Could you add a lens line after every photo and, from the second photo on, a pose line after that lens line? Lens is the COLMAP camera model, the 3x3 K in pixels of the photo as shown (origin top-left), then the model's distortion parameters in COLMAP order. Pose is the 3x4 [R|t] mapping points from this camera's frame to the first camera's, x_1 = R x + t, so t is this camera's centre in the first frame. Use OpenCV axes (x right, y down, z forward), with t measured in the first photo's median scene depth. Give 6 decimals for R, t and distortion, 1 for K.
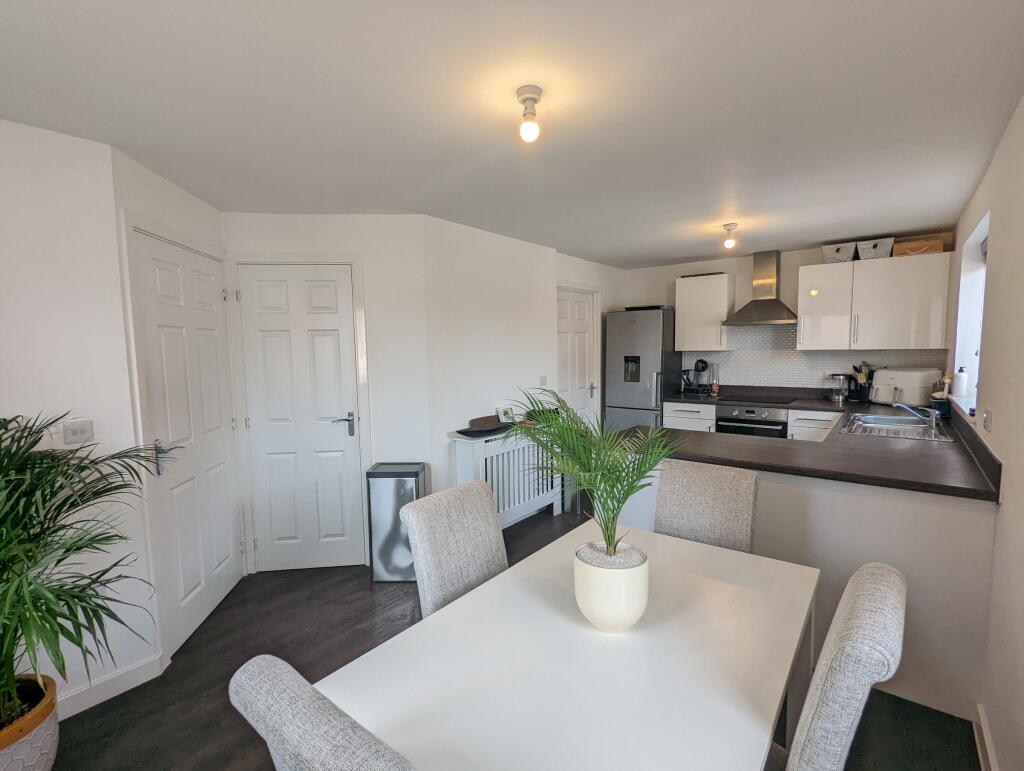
lens RADIAL K [[485.4, 0, 514.1], [0, 485.4, 389.1], [0, 0, 1]] dist [0.001634, -0.001777]
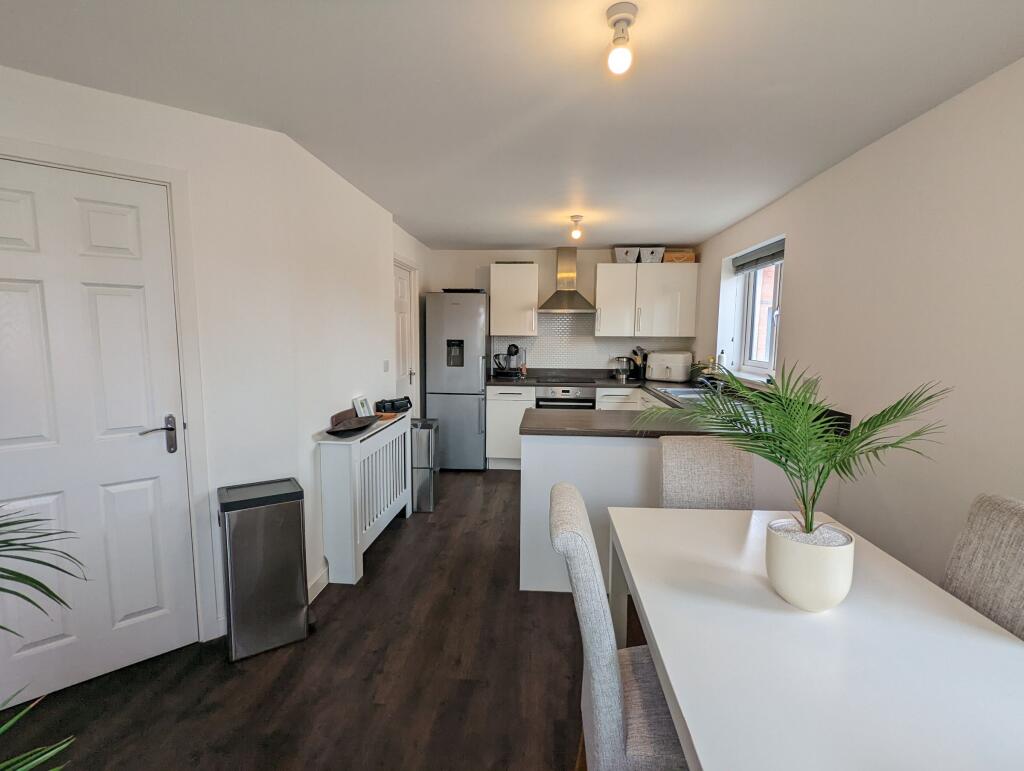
lens RADIAL K [[485.4, 0, 514.1], [0, 485.4, 389.1], [0, 0, 1]] dist [0.001634, -0.001777]
pose [[0.828751, -0.041986, 0.558040, -0.233341], [0.029096, 0.999066, 0.031958, 0.002722], [-0.558861, -0.010249, 0.829198, 0.153935]]
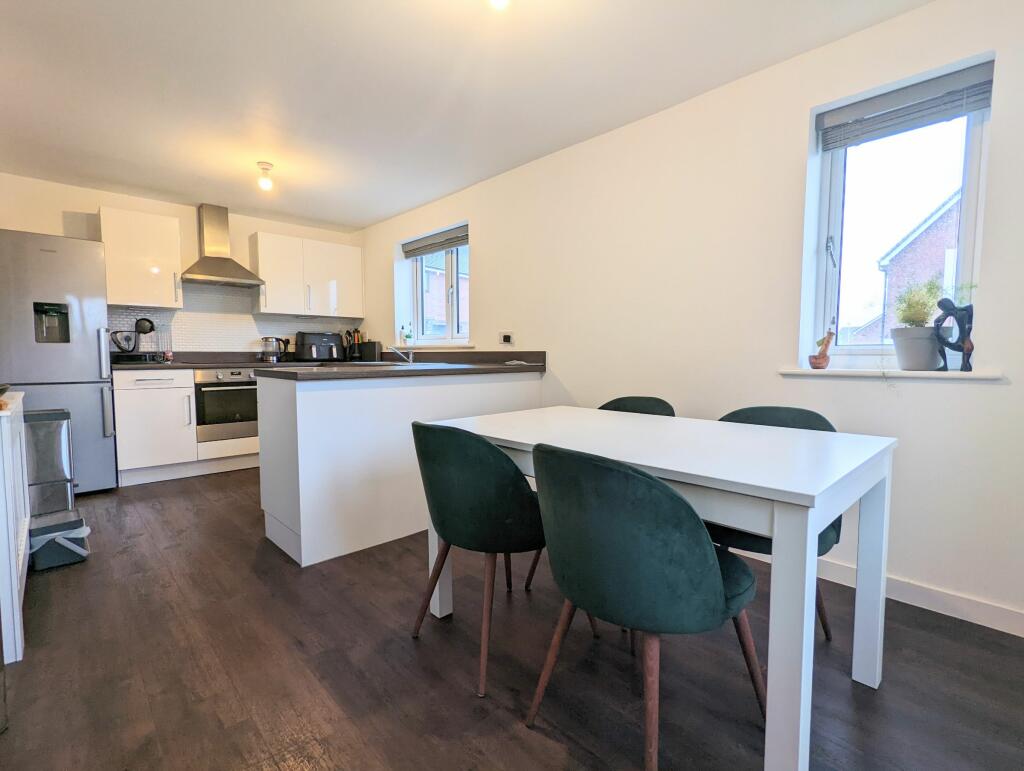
lens RADIAL K [[485.4, 0, 514.1], [0, 485.4, 389.1], [0, 0, 1]] dist [0.001634, -0.001777]
pose [[0.142822, -0.055739, 0.988178, -0.371849], [0.085140, 0.995404, 0.043841, 0.082868], [-0.986080, 0.077872, 0.146911, 0.341320]]
